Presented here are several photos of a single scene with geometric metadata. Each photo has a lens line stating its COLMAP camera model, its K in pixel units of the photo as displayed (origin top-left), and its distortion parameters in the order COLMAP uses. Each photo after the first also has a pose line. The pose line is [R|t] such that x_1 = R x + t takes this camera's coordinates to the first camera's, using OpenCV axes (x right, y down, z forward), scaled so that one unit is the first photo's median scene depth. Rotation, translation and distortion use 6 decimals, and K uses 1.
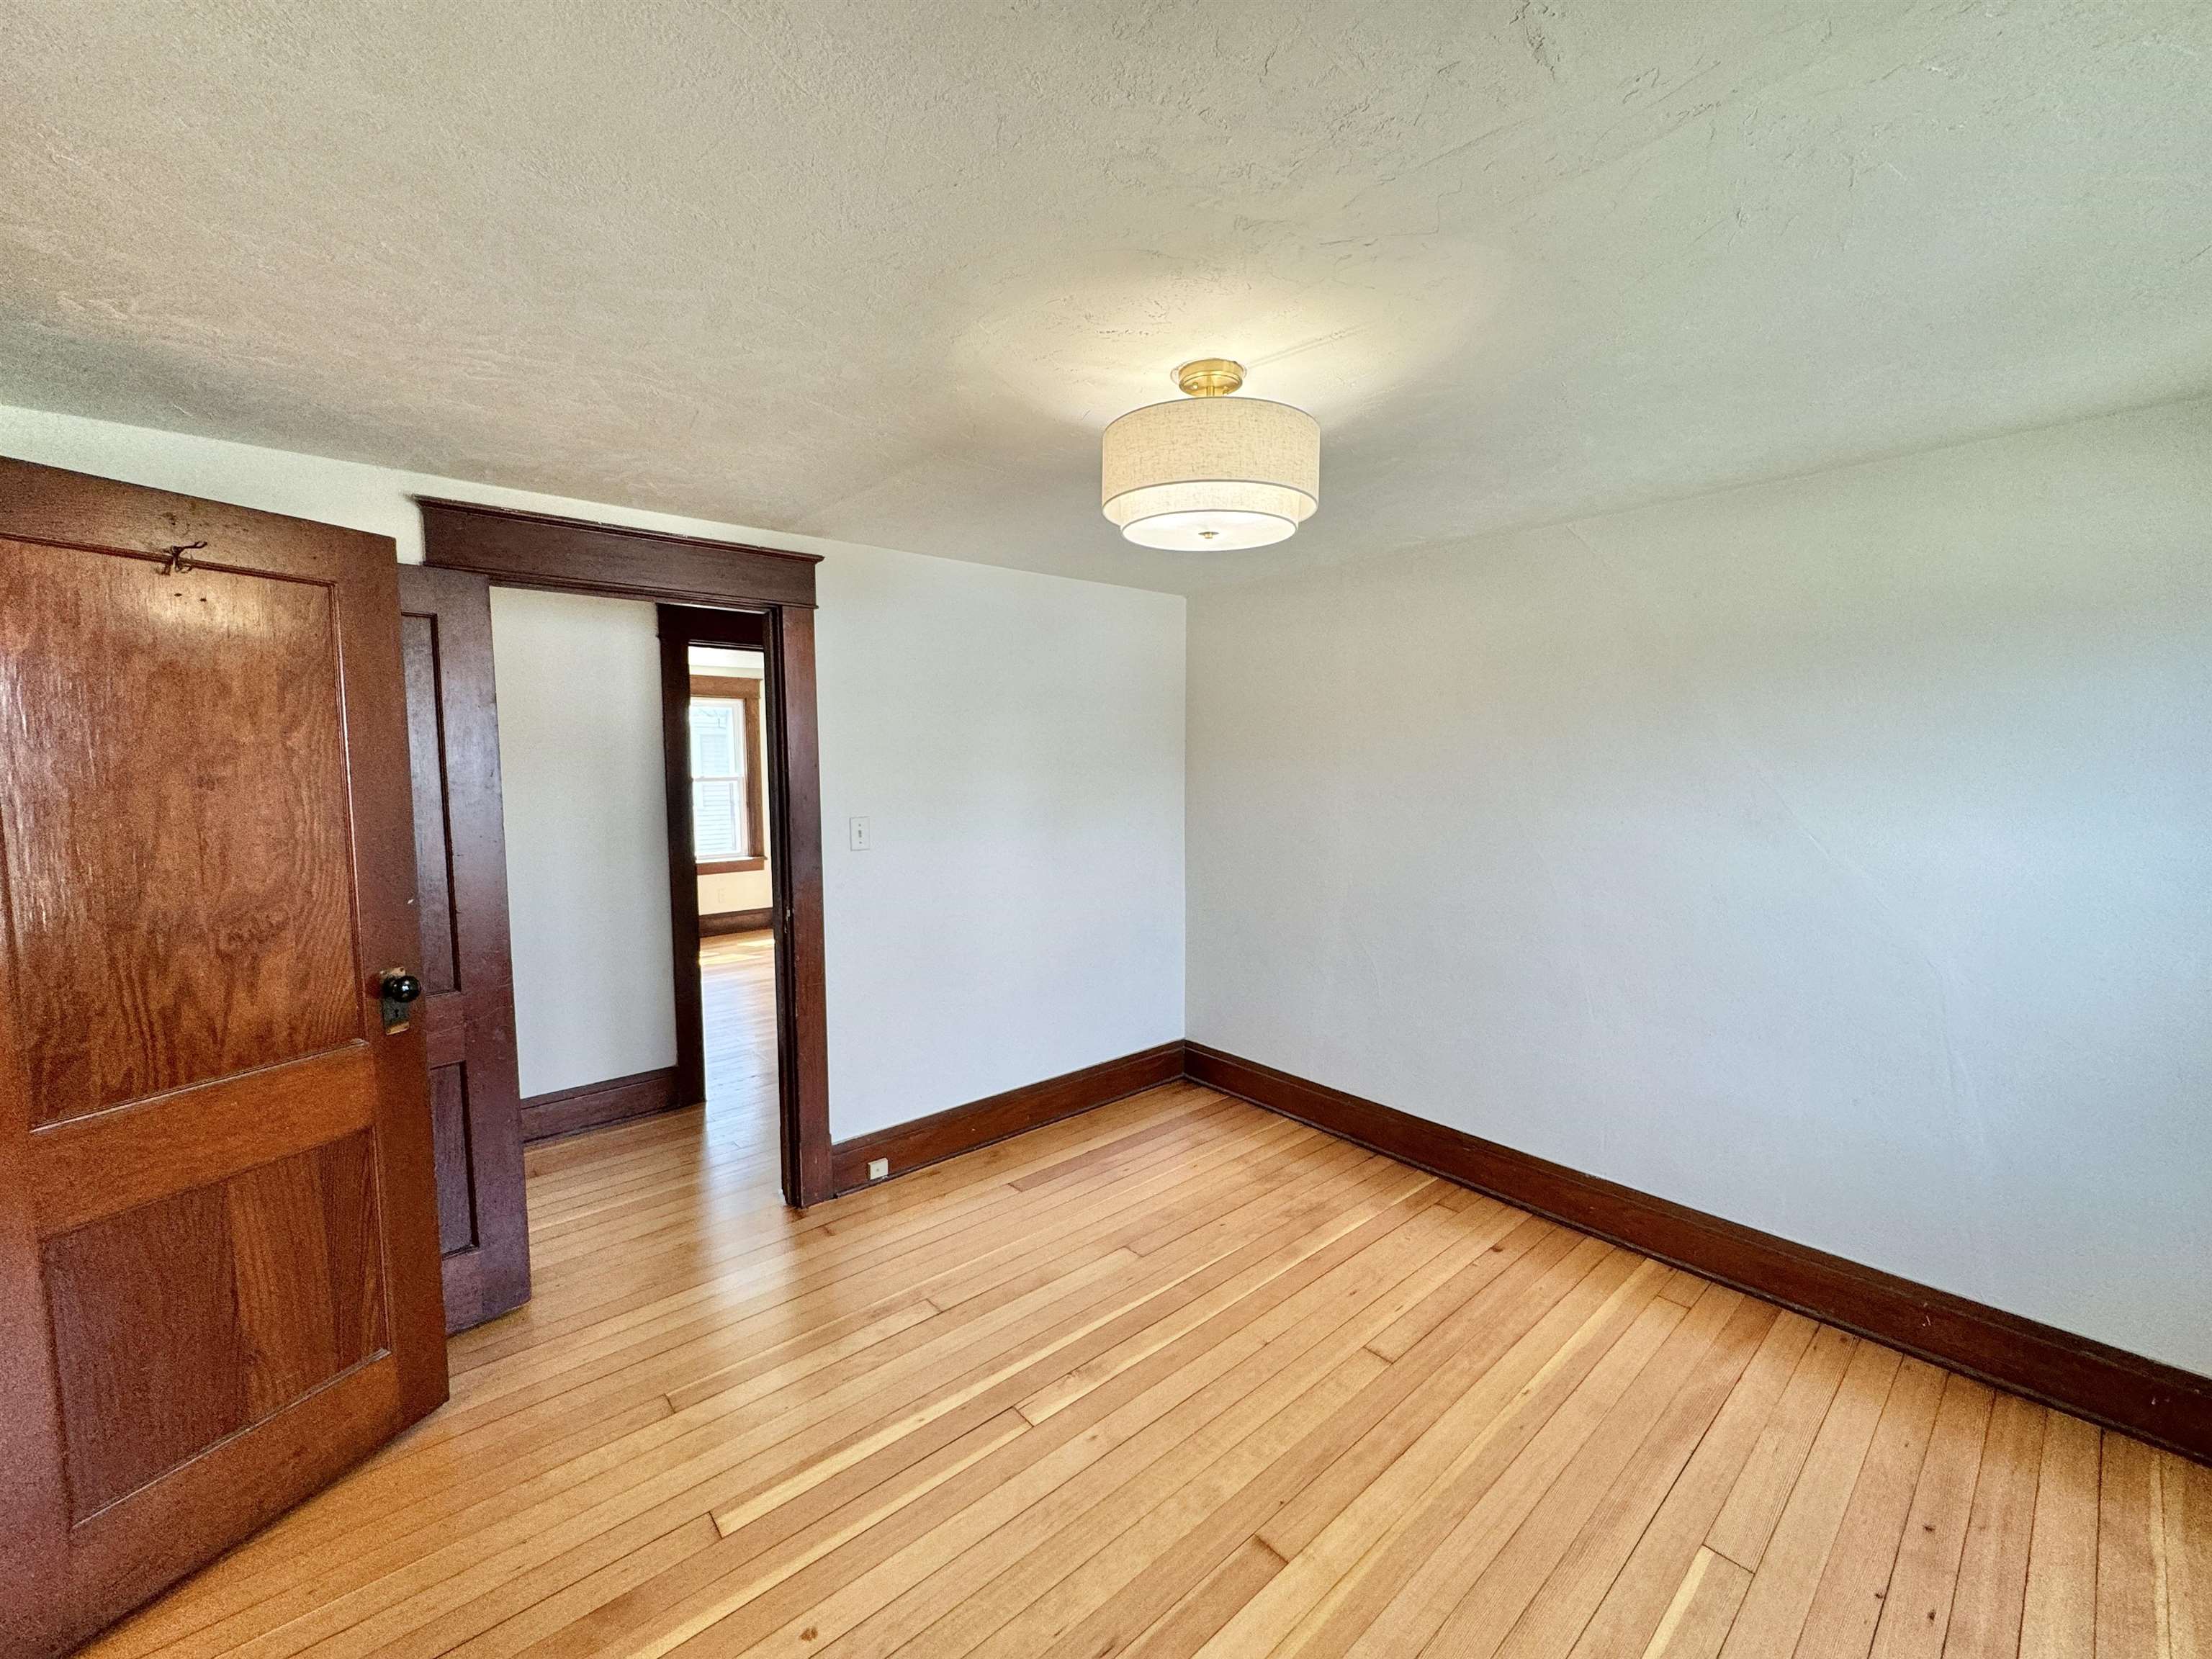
lens RADIAL K [[878.3, 0, 1106.0], [0, 878.3, 829.5], [0, 0, 1]] dist [-0.001938, -0.000083]
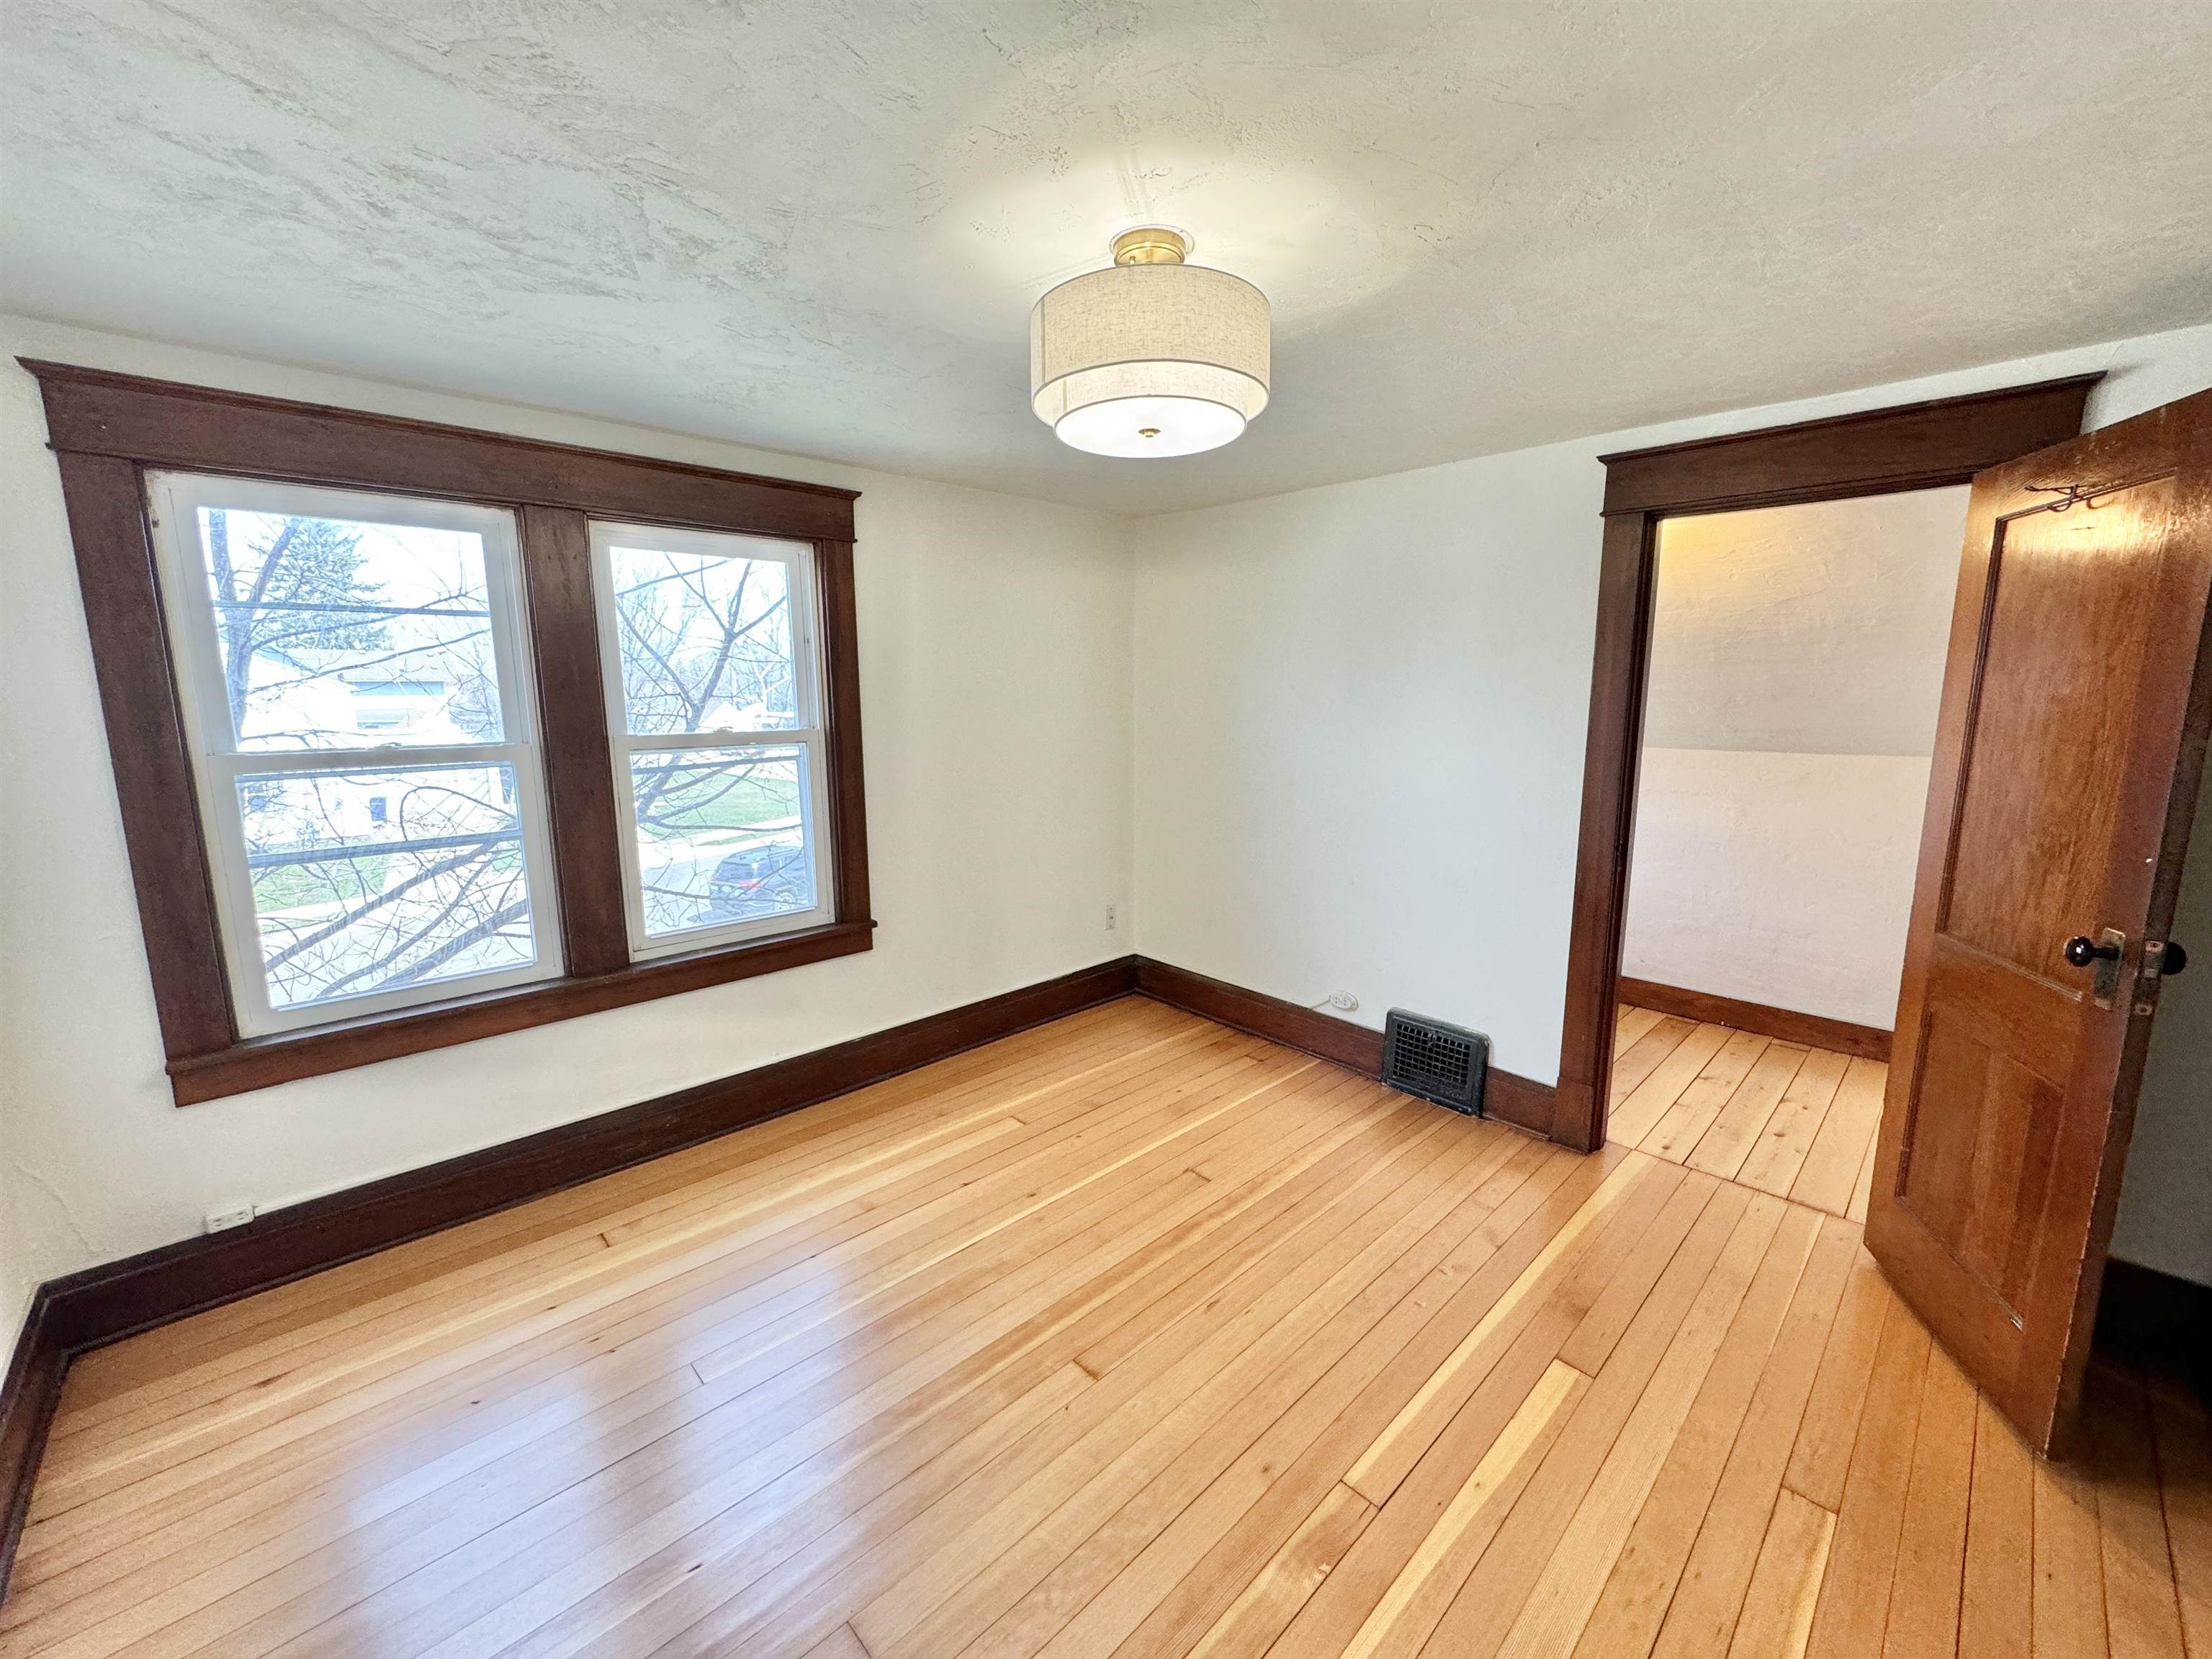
lens RADIAL K [[878.3, 0, 1106.0], [0, 878.3, 829.5], [0, 0, 1]] dist [-0.001938, -0.000083]
pose [[-0.997702, 0.015620, -0.065928, 0.177700], [-0.001066, 0.969320, 0.245800, -0.122589], [0.067745, 0.245305, -0.967076, 1.502126]]
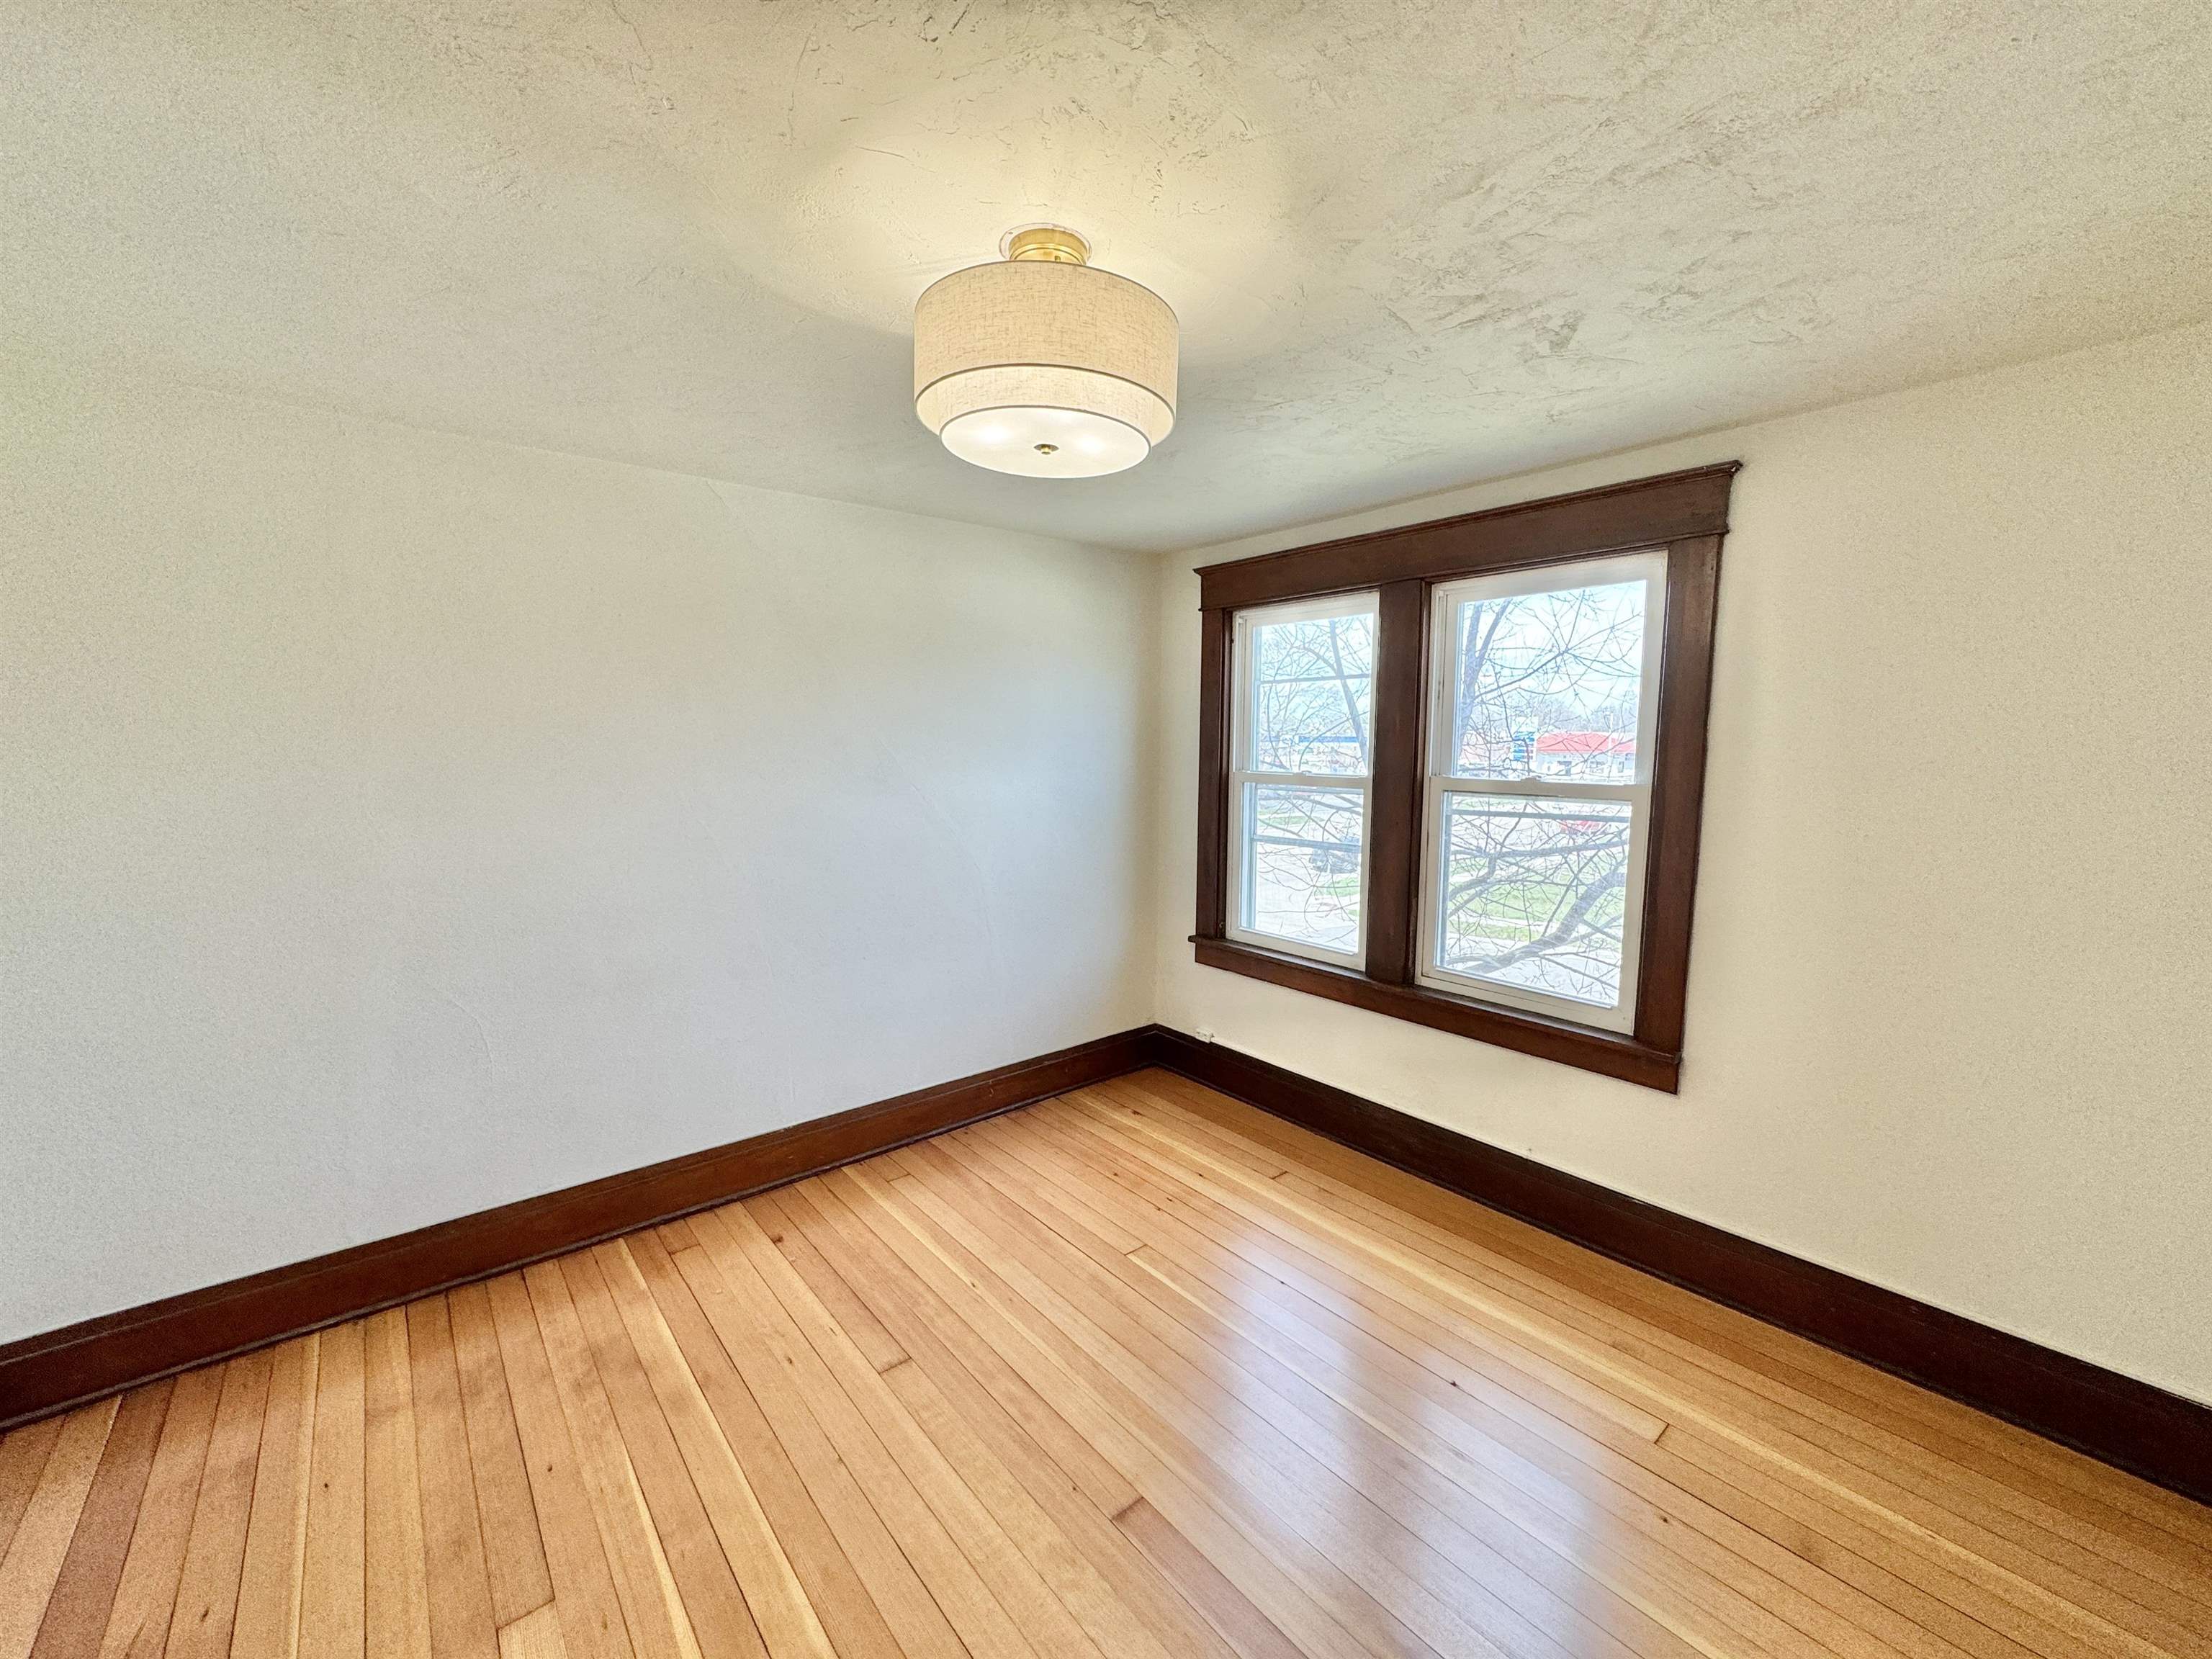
lens RADIAL K [[893.8, 0, 1107.1], [0, 893.8, 824.0], [0, 0, 1]] dist [0.000311, -0.000170]
pose [[0.000328, -0.091236, 0.995829, -0.581894], [0.072960, 0.993177, 0.090969, -0.036611], [-0.997335, 0.072626, 0.006982, 0.741186]]
